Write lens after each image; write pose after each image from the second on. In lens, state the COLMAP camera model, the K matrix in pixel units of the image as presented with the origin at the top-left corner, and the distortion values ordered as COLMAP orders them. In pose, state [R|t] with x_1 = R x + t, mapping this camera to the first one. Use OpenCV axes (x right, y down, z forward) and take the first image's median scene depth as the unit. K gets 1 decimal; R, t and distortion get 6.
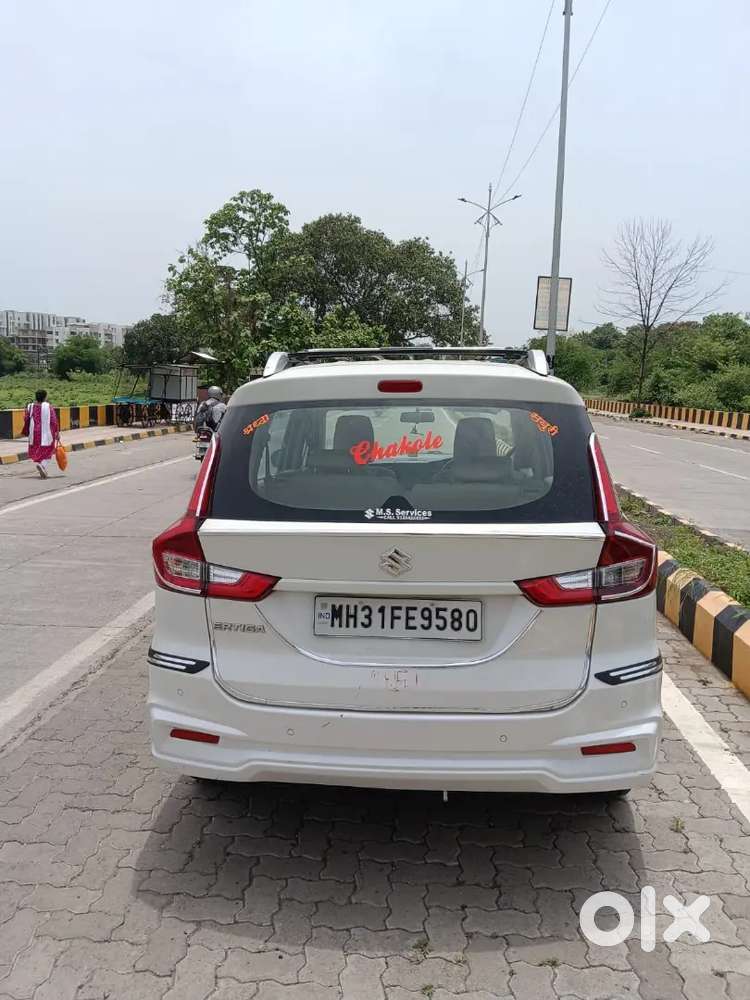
lens RADIAL K [[789.3, 0, 378.3], [0, 789.3, 484.4], [0, 0, 1]] dist [0.084728, -0.163891]
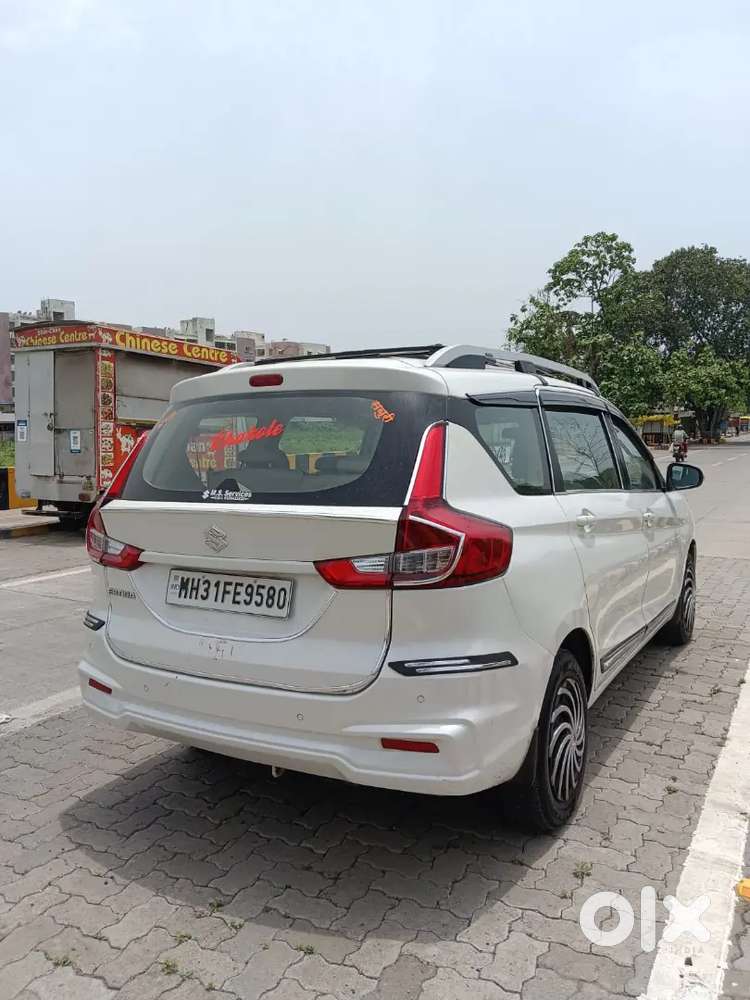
lens RADIAL K [[789.3, 0, 378.3], [0, 789.3, 484.4], [0, 0, 1]] dist [0.084728, -0.163891]
pose [[0.899982, 0.007382, -0.435864, 0.603061], [-0.032923, 0.998152, -0.051075, 0.063042], [0.434682, 0.060316, 0.898562, 0.101815]]
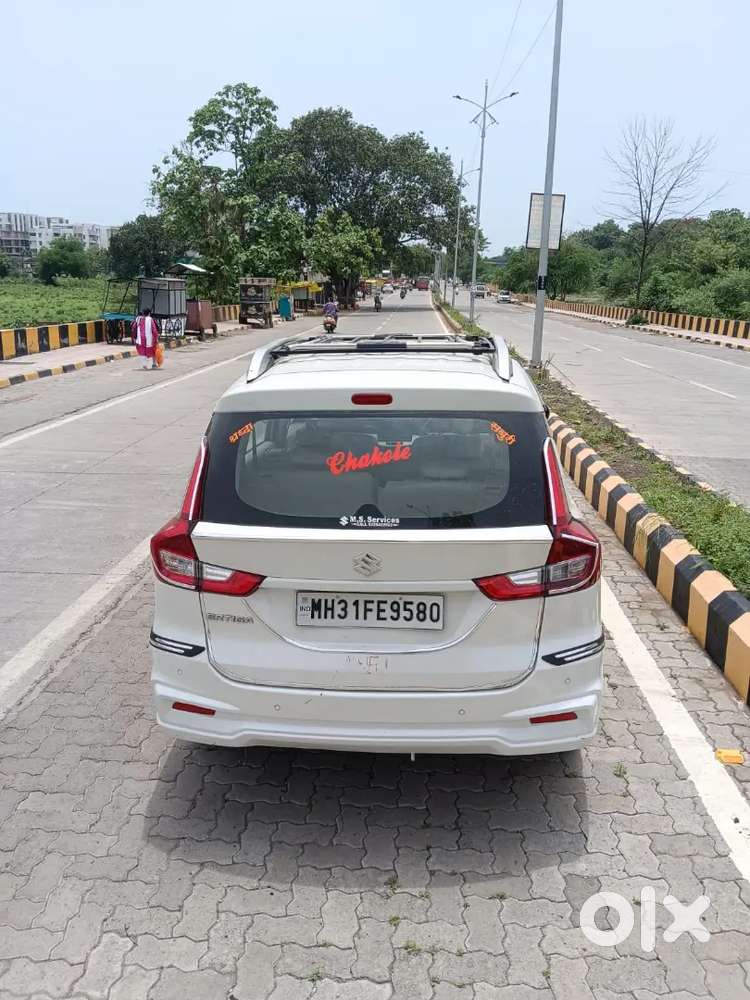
lens RADIAL K [[790.1, 0, 379.4], [0, 790.1, 480.1], [0, 0, 1]] dist [0.114564, -0.259446]
pose [[0.999957, -0.006062, 0.007053, 0.027890], [0.005217, 0.993451, 0.114137, -0.130587], [-0.007699, -0.114095, 0.993440, -0.096714]]
